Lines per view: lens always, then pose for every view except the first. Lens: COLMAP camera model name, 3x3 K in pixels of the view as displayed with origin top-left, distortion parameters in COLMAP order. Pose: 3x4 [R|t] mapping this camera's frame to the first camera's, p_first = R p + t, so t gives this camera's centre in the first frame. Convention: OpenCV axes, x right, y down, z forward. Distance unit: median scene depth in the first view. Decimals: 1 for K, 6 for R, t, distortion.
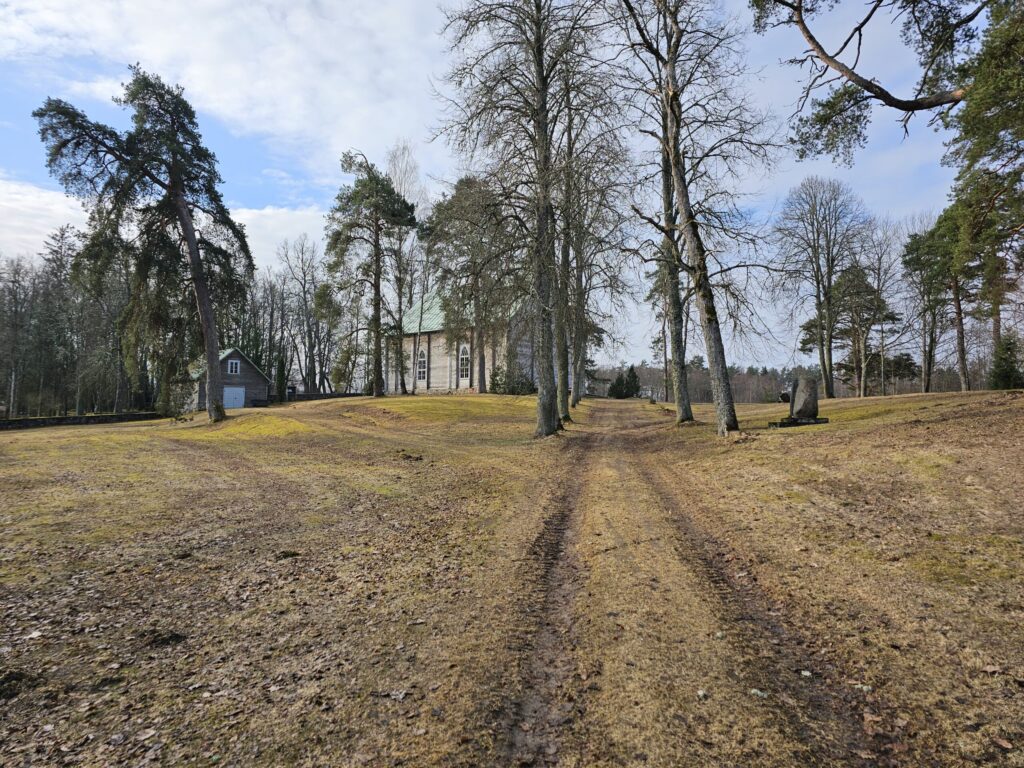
lens RADIAL K [[676.4, 0, 512.0], [0, 676.4, 384.0], [0, 0, 1]] dist [0.052083, -0.000104]
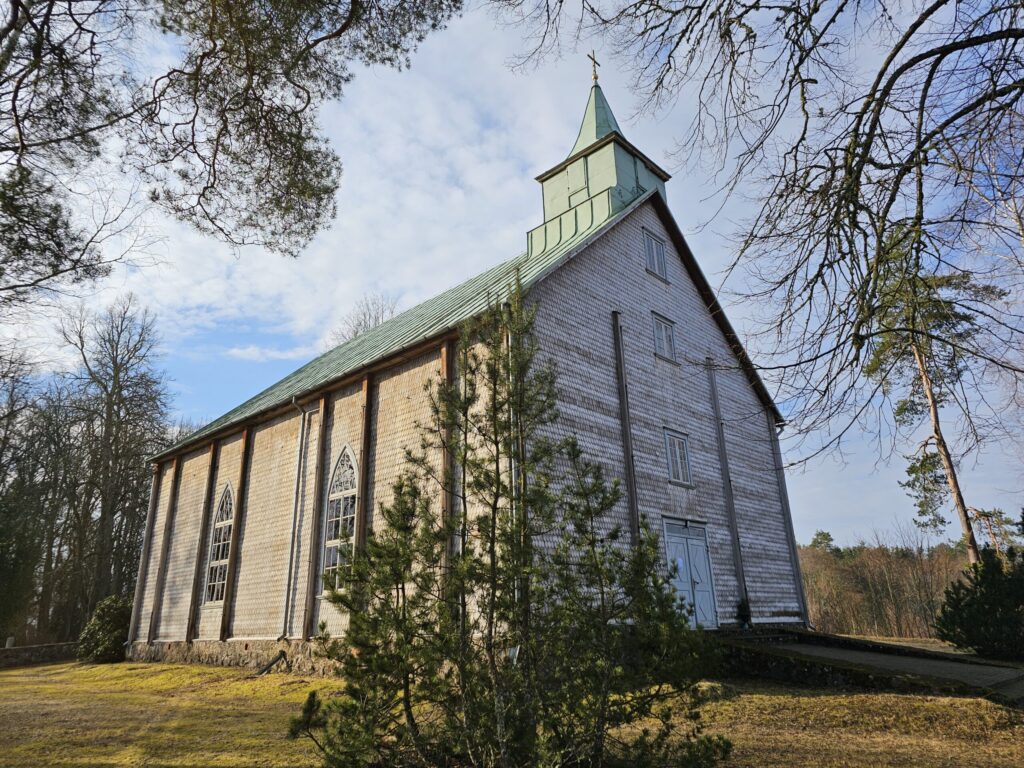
lens RADIAL K [[676.4, 0, 512.0], [0, 676.4, 384.0], [0, 0, 1]] dist [0.052083, -0.000104]
pose [[0.997014, -0.058019, -0.050953, -0.000182], [0.041338, 0.958396, -0.282432, -0.006051], [0.065219, 0.279483, 0.957933, 0.588326]]
